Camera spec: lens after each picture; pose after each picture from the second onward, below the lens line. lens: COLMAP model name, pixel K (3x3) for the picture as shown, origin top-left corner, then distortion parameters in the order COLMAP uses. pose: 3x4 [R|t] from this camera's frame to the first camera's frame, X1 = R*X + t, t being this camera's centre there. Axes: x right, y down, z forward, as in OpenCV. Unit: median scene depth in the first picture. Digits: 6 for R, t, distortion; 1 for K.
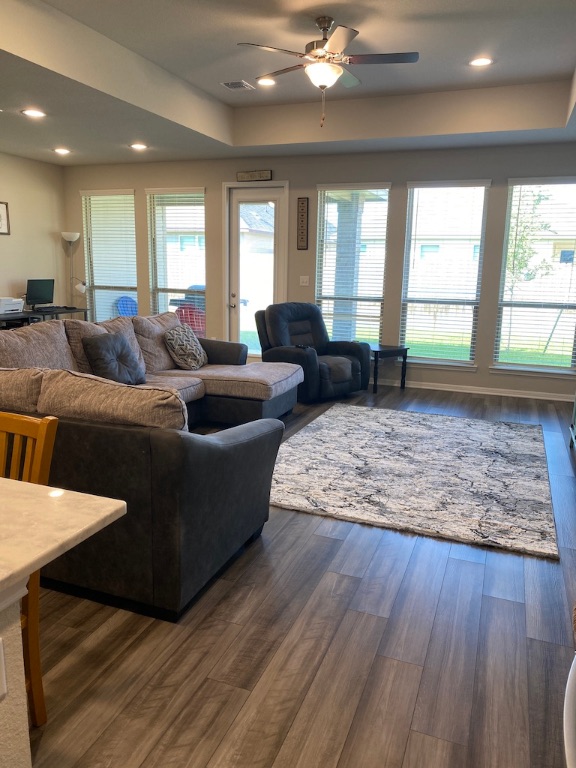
lens RADIAL K [[596.2, 0, 288.0], [0, 596.2, 384.0], [0, 0, 1]] dist [0.005499, -0.005056]
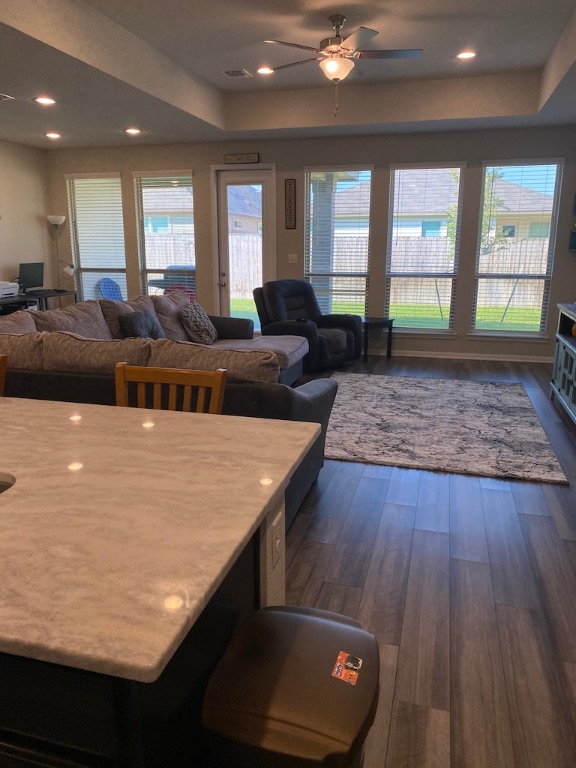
lens RADIAL K [[596.2, 0, 288.0], [0, 596.2, 384.0], [0, 0, 1]] dist [0.005499, -0.005056]
pose [[0.995020, -0.040522, 0.091072, -0.101955], [0.037460, 0.998682, 0.035079, 0.013051], [-0.092373, -0.031493, 0.995226, -0.068520]]
